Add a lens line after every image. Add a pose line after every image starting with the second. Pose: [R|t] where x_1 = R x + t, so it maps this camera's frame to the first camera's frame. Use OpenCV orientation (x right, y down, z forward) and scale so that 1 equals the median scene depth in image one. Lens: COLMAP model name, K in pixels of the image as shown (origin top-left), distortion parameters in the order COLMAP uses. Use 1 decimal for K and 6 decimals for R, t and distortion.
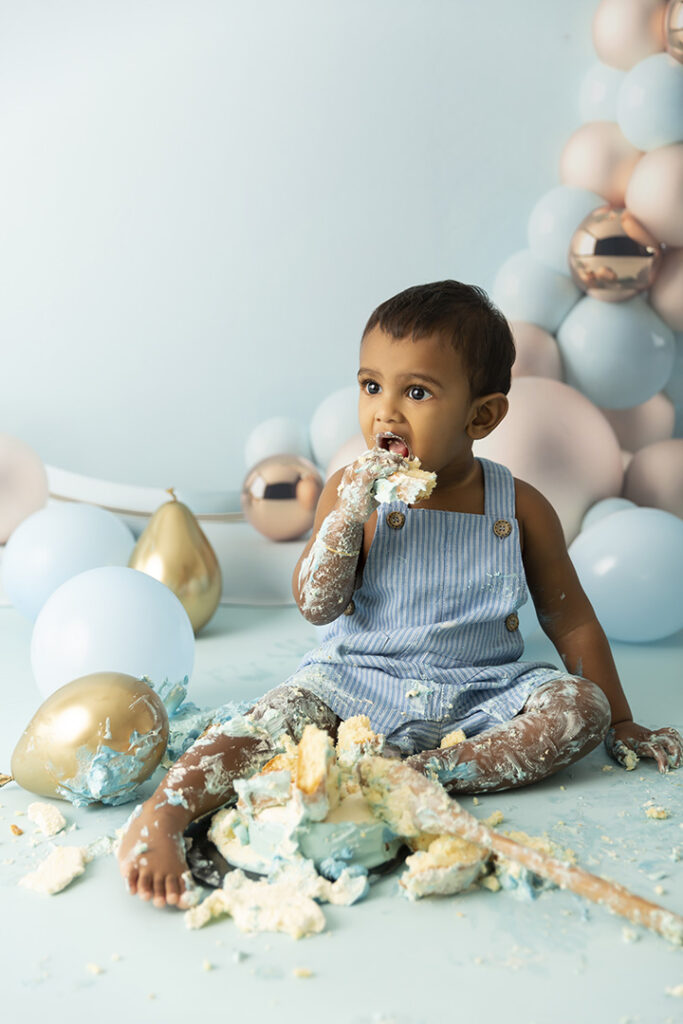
lens RADIAL K [[1467.6, 0, 338.3], [0, 1467.6, 505.2], [0, 0, 1]] dist [0.020529, -0.017677]
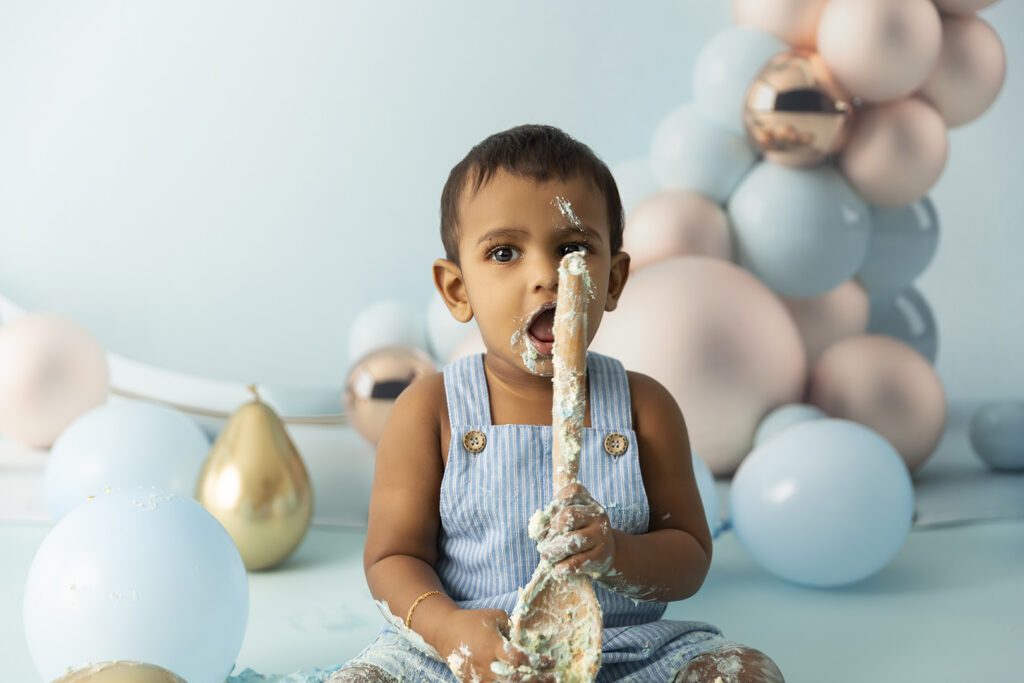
lens RADIAL K [[1499.6, 0, 512.0], [0, 1499.6, 341.5], [0, 0, 1]] dist [-0.000850, -0.043006]
pose [[0.999842, 0.017626, -0.002383, 0.033143], [-0.017697, 0.999262, -0.034082, -0.010206], [0.001781, 0.034119, 0.999416, 0.170295]]
